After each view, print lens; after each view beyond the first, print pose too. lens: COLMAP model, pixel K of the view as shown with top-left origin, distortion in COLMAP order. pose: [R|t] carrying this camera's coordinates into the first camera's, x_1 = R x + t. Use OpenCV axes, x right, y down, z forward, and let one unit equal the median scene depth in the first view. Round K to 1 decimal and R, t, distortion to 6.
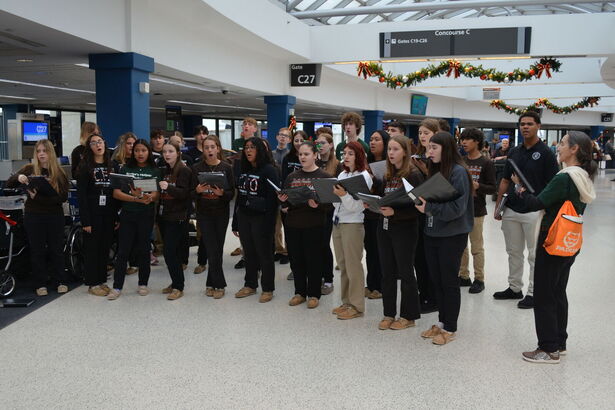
lens RADIAL K [[605.5, 0, 307.5], [0, 605.5, 205.0], [0, 0, 1]] dist [-0.079275, 0.011760]
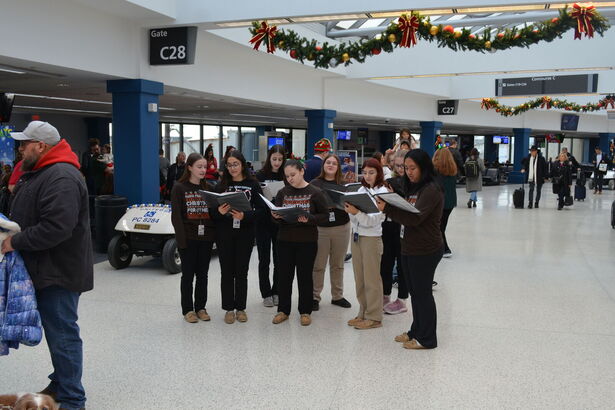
lens RADIAL K [[607.6, 0, 307.5], [0, 607.6, 205.0], [0, 0, 1]] dist [-0.076662, -0.004717]
pose [[0.934343, 0.037407, -0.354407, 0.223326], [-0.042256, 0.999089, -0.005949, 0.050271], [0.353861, 0.020534, 0.935073, -0.535020]]
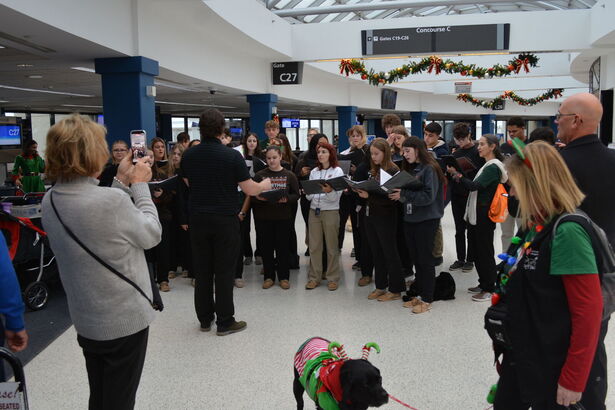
lens RADIAL K [[607.6, 0, 307.5], [0, 607.6, 205.0], [0, 0, 1]] dist [-0.076662, -0.004717]
pose [[0.997059, -0.029587, 0.070702, -0.050878], [0.028954, 0.999531, 0.009957, -0.005652], [-0.070963, -0.007880, 0.997448, -0.008476]]
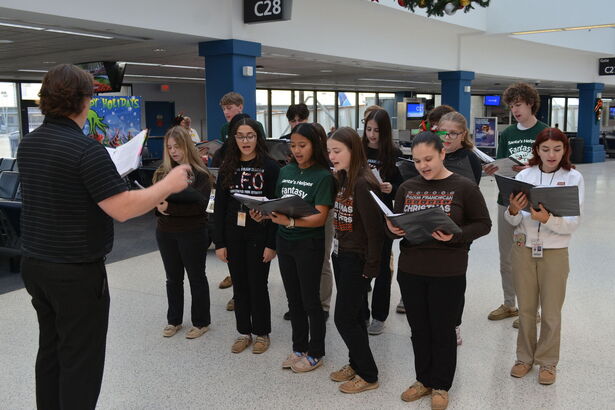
lens RADIAL K [[607.6, 0, 307.5], [0, 607.6, 205.0], [0, 0, 1]] dist [-0.076662, -0.004717]
pose [[0.817757, 0.075180, -0.570633, 0.223807], [-0.051155, 0.997002, 0.058045, 0.040391], [0.573287, -0.018276, 0.819151, -0.433449]]
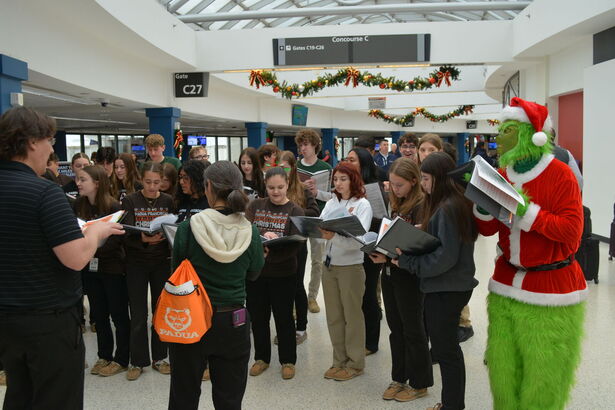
lens RADIAL K [[605.5, 0, 307.5], [0, 605.5, 205.0], [0, 0, 1]] dist [-0.079275, 0.011760]
pose [[0.974357, -0.043247, 0.220812, -0.043718], [0.047203, 0.998805, -0.012665, -0.016254], [-0.220000, 0.022763, 0.975234, 0.088877]]
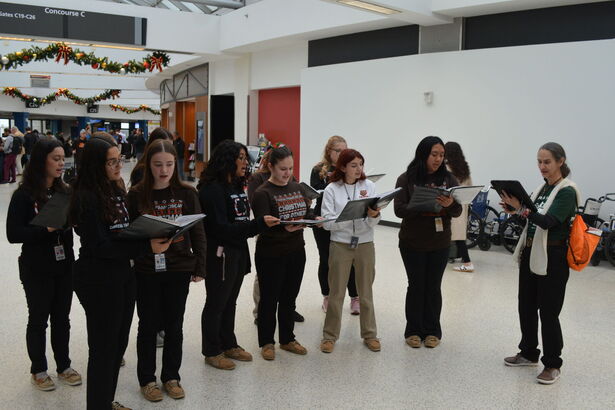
lens RADIAL K [[607.6, 0, 307.5], [0, 607.6, 205.0], [0, 0, 1]] dist [-0.076662, -0.004717]
pose [[0.618996, -0.080317, 0.781277, -0.234017], [0.065924, 0.996560, 0.050218, -0.024759], [-0.782623, 0.020420, 0.622161, 0.174832]]
